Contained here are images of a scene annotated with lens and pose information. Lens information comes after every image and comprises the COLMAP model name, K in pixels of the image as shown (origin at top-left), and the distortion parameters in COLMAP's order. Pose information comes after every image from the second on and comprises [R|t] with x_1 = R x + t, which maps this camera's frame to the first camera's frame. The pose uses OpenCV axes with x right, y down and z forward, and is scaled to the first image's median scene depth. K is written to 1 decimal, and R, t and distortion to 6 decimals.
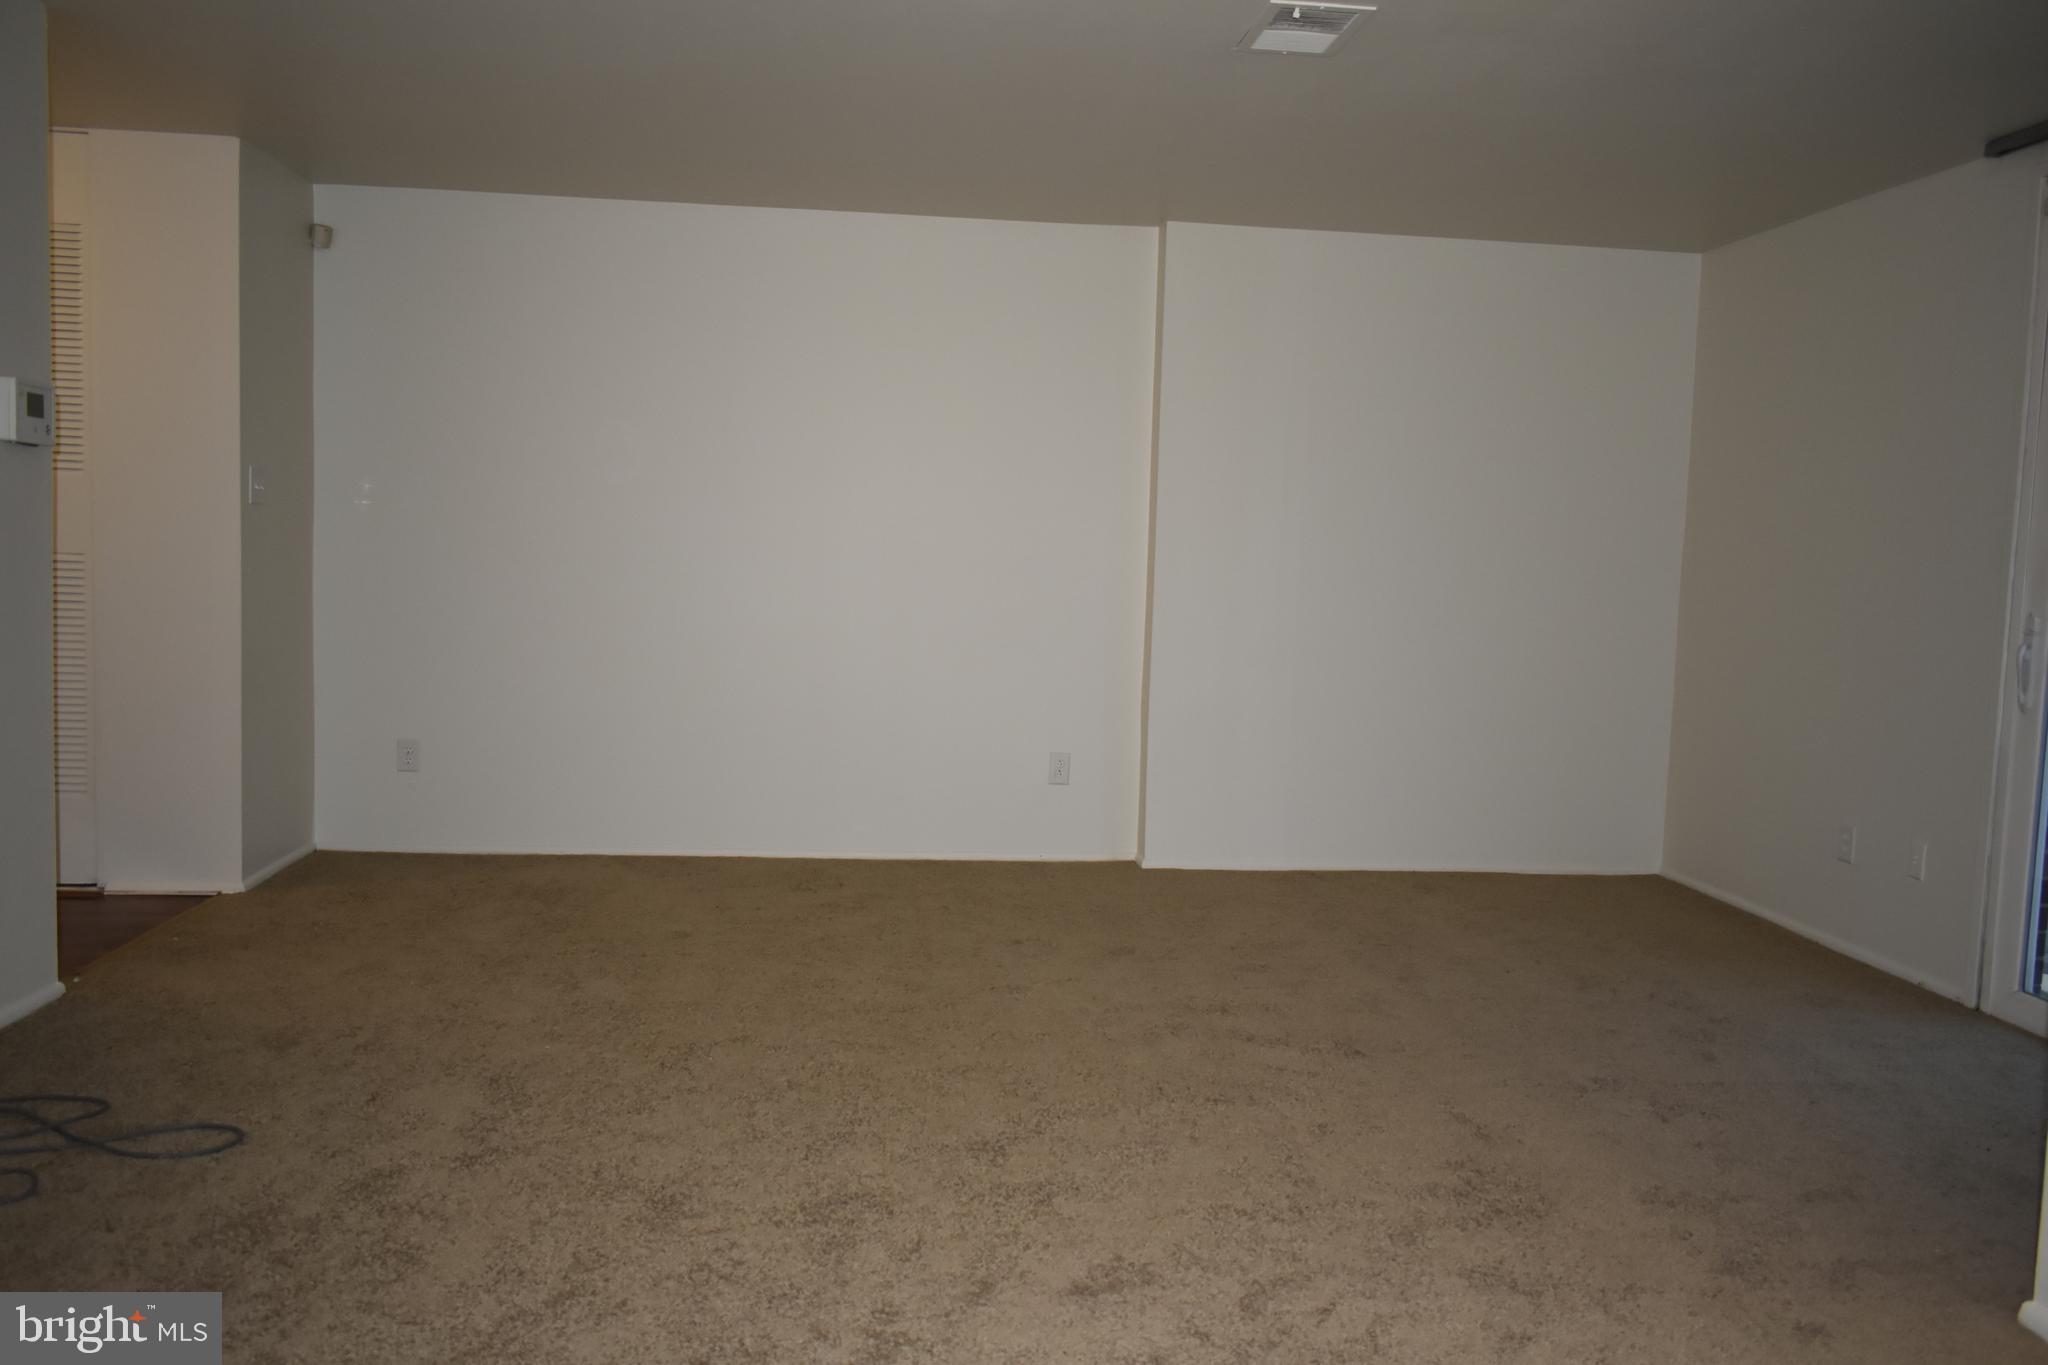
lens RADIAL K [[1567.1, 0, 1022.8], [0, 1567.1, 682.7], [0, 0, 1]] dist [-0.025252, 0.024822]
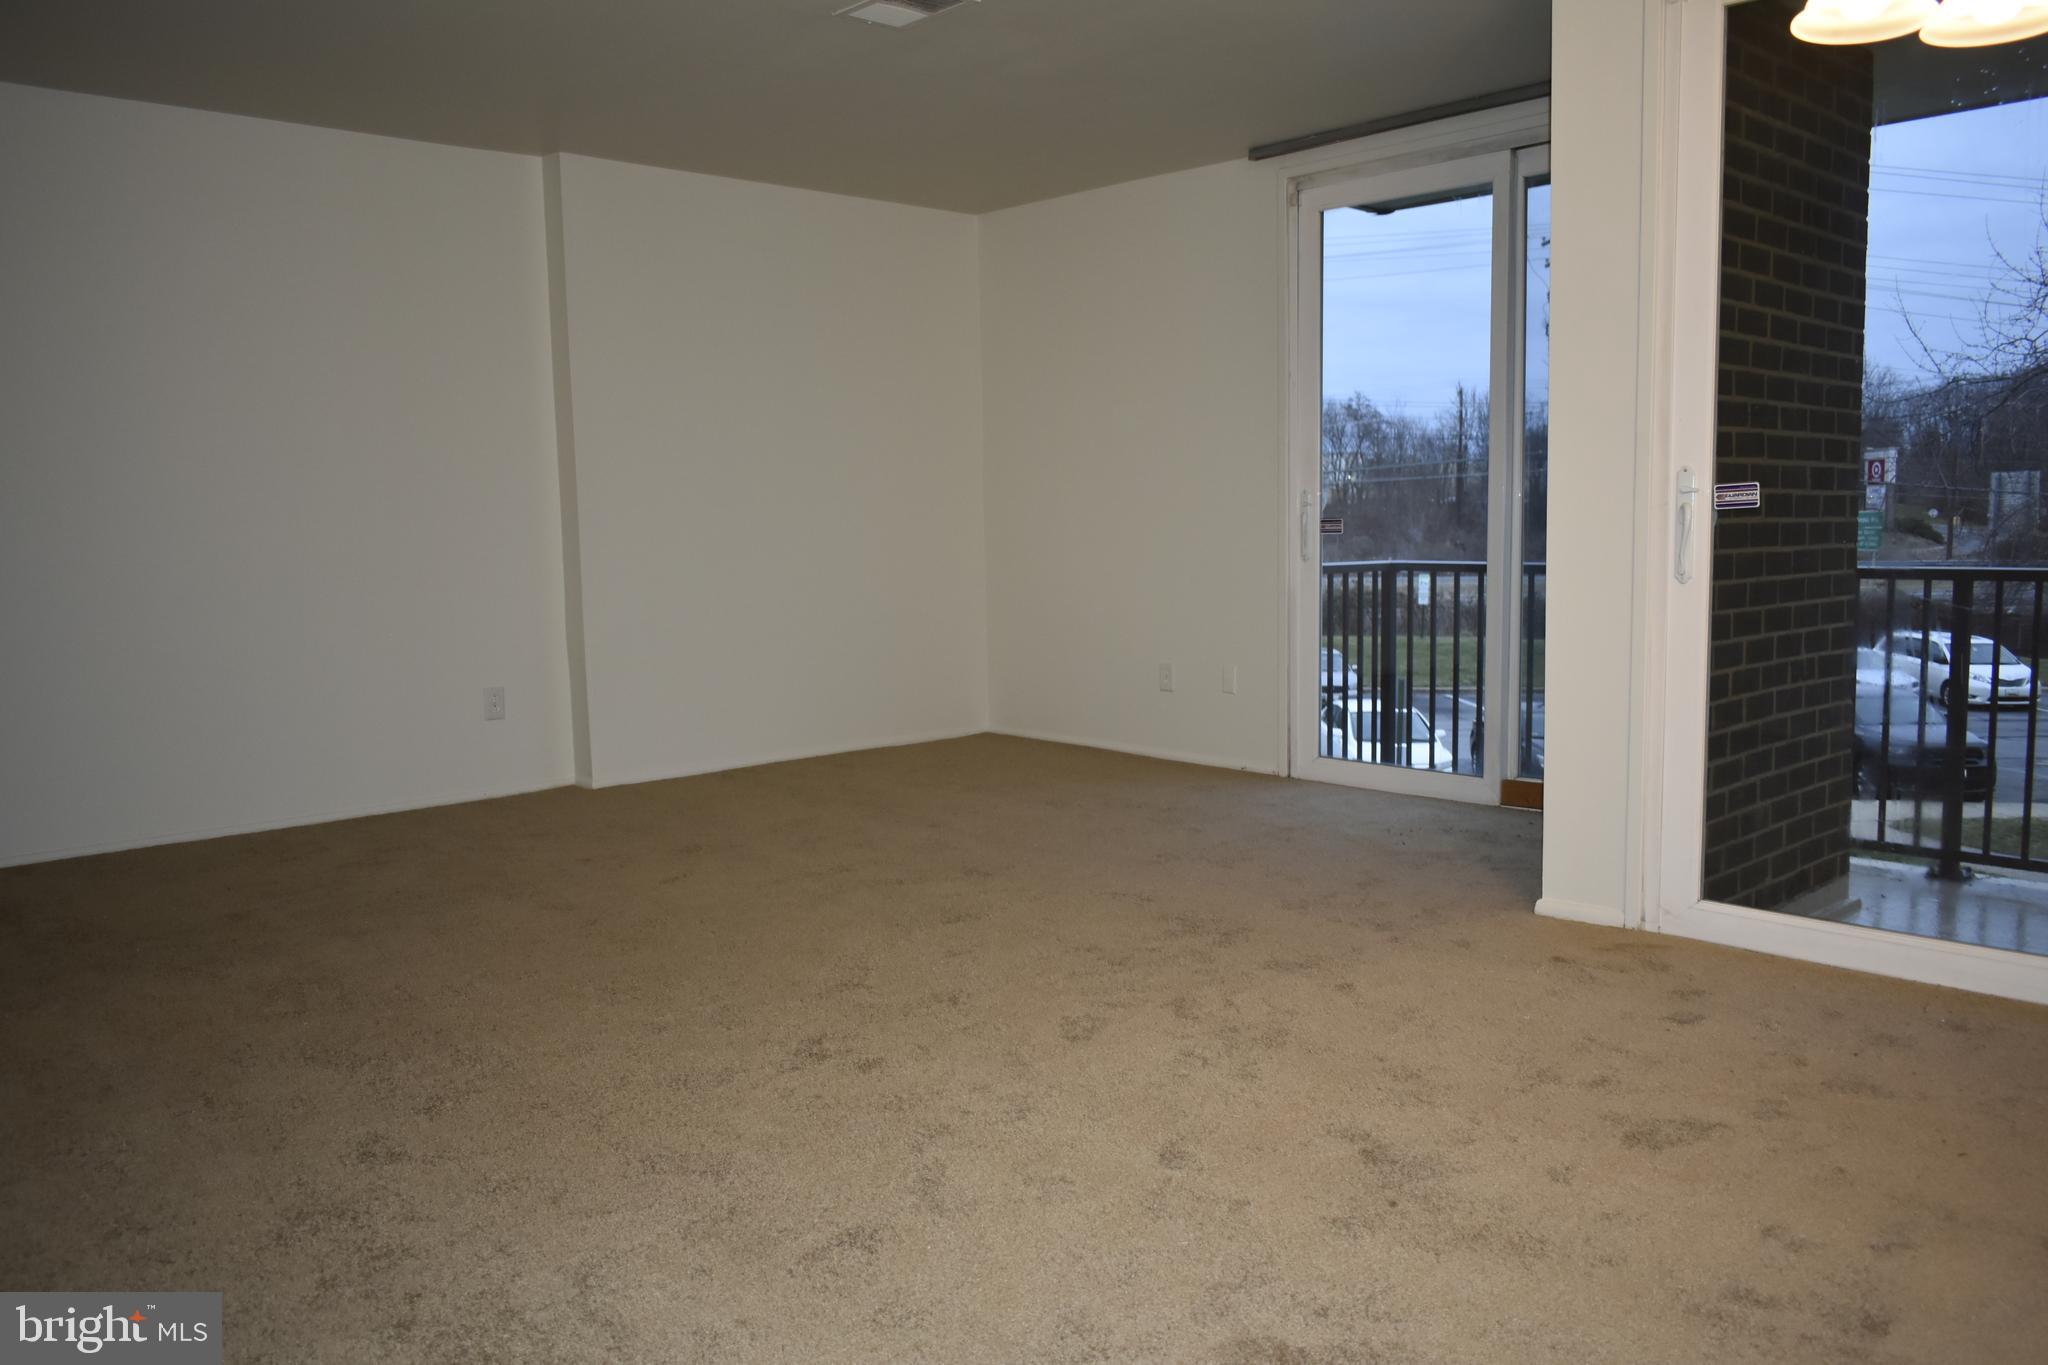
lens RADIAL K [[1567.1, 0, 1022.8], [0, 1567.1, 678.4], [0, 0, 1]] dist [-0.025252, 0.024822]
pose [[0.802385, -0.113947, 0.585827, -0.402839], [0.094335, 0.993479, 0.064031, 0.010378], [-0.589303, 0.003887, 0.807902, 0.006342]]
